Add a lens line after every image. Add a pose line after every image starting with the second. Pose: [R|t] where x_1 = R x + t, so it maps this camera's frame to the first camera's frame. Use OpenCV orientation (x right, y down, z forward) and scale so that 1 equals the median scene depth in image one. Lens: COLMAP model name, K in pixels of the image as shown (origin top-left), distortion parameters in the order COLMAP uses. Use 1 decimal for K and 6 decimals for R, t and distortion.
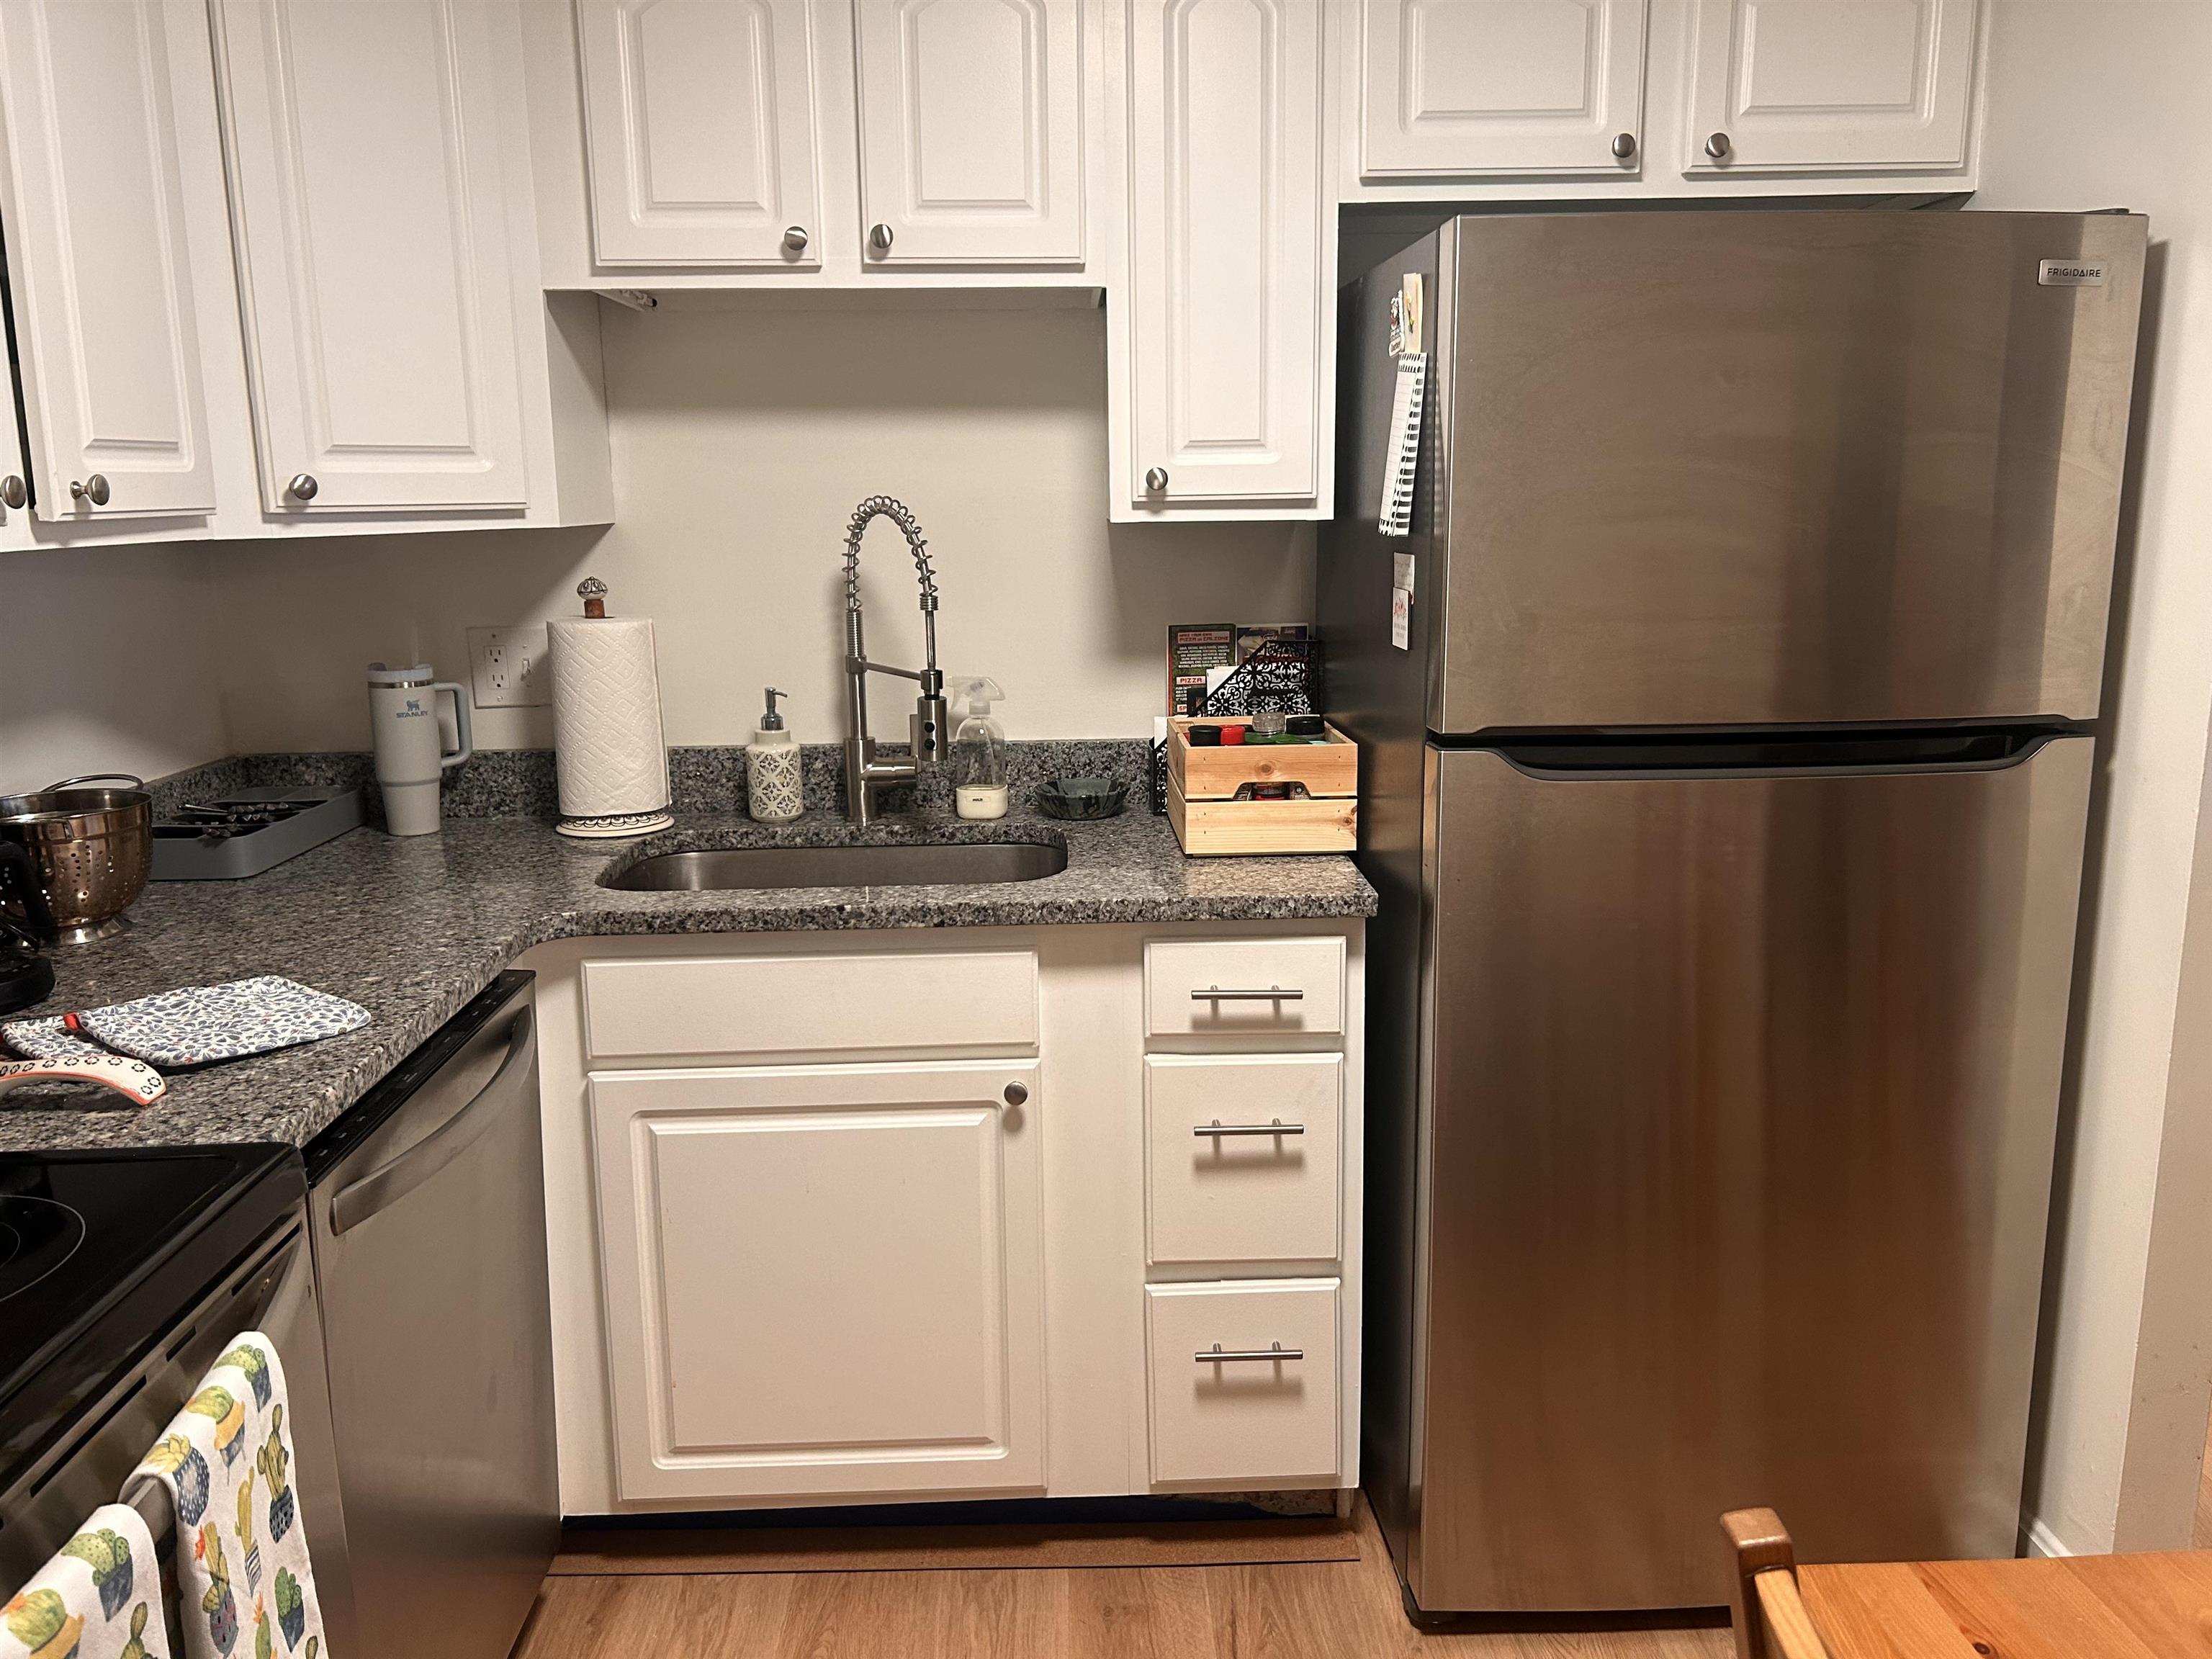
lens RADIAL K [[1651.4, 0, 1102.1], [0, 1651.4, 808.3], [0, 0, 1]] dist [0.130877, -0.246557]
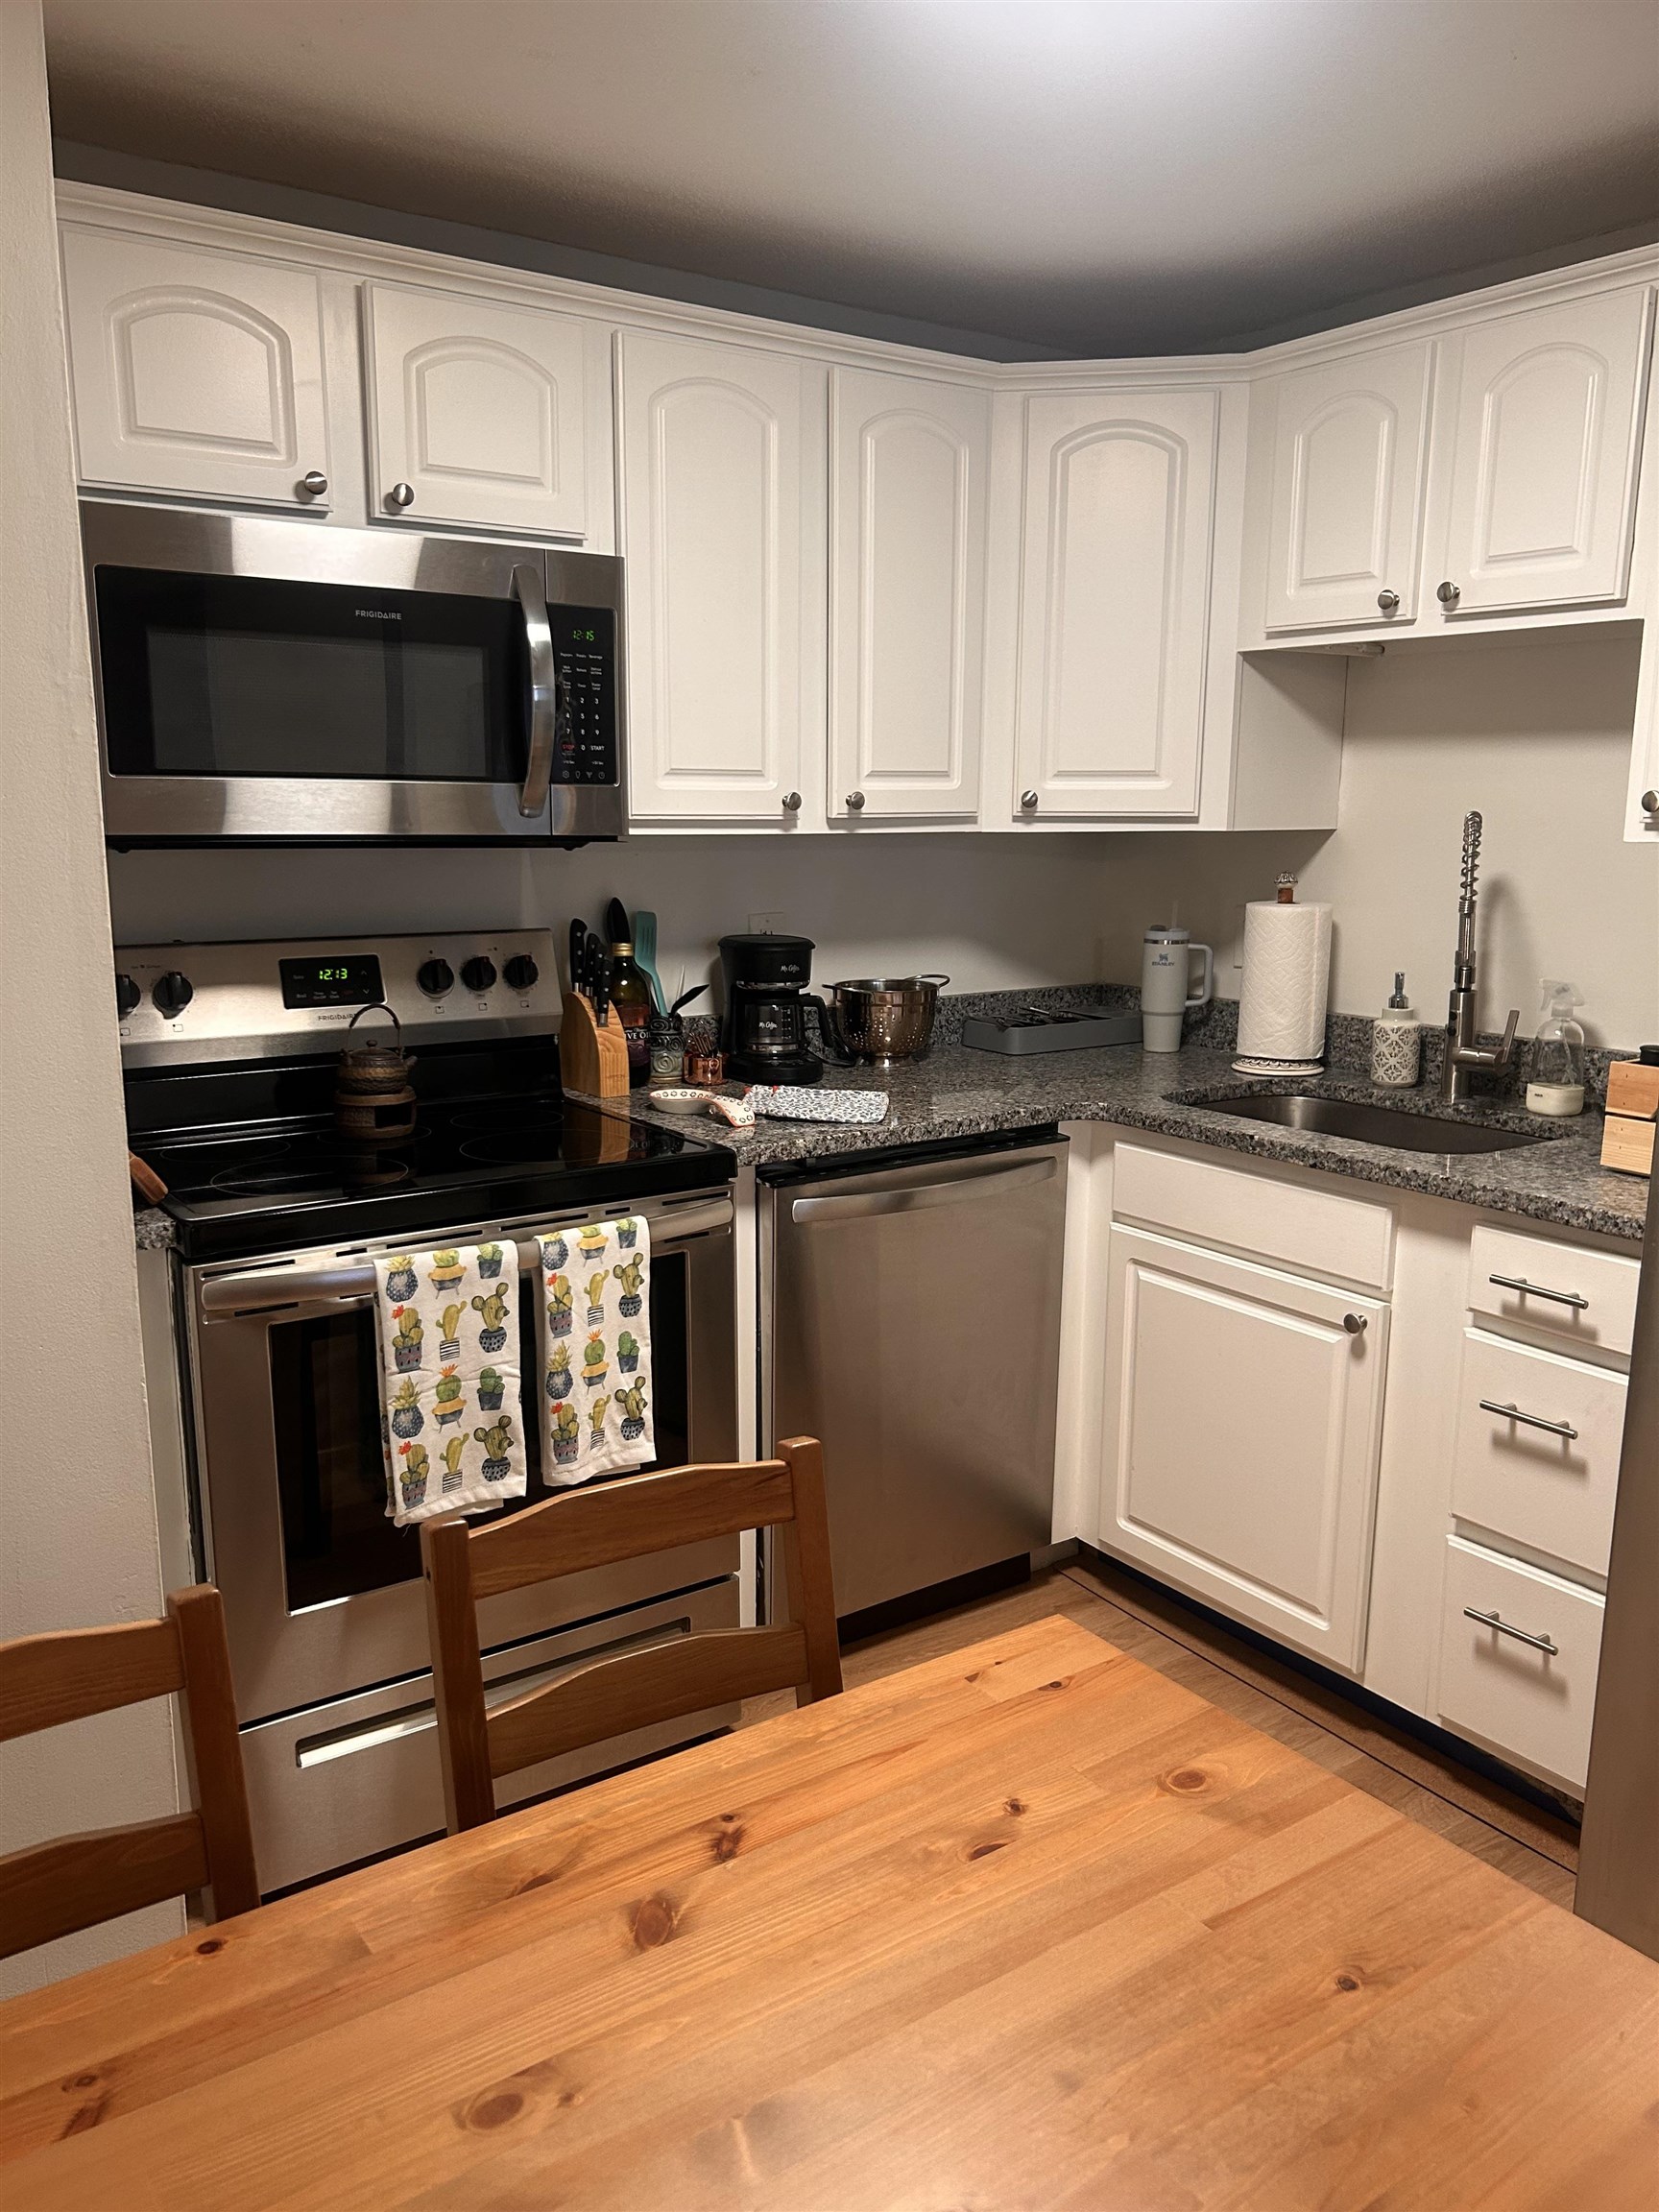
lens RADIAL K [[1651.4, 0, 829.5], [0, 1651.4, 1106.0], [0, 0, 1]] dist [0.130877, -0.246557]
pose [[0.551194, 0.172904, -0.816266, 0.650269], [-0.171378, 0.980896, 0.092051, -0.022857], [0.816587, 0.089152, 0.570295, 0.009857]]
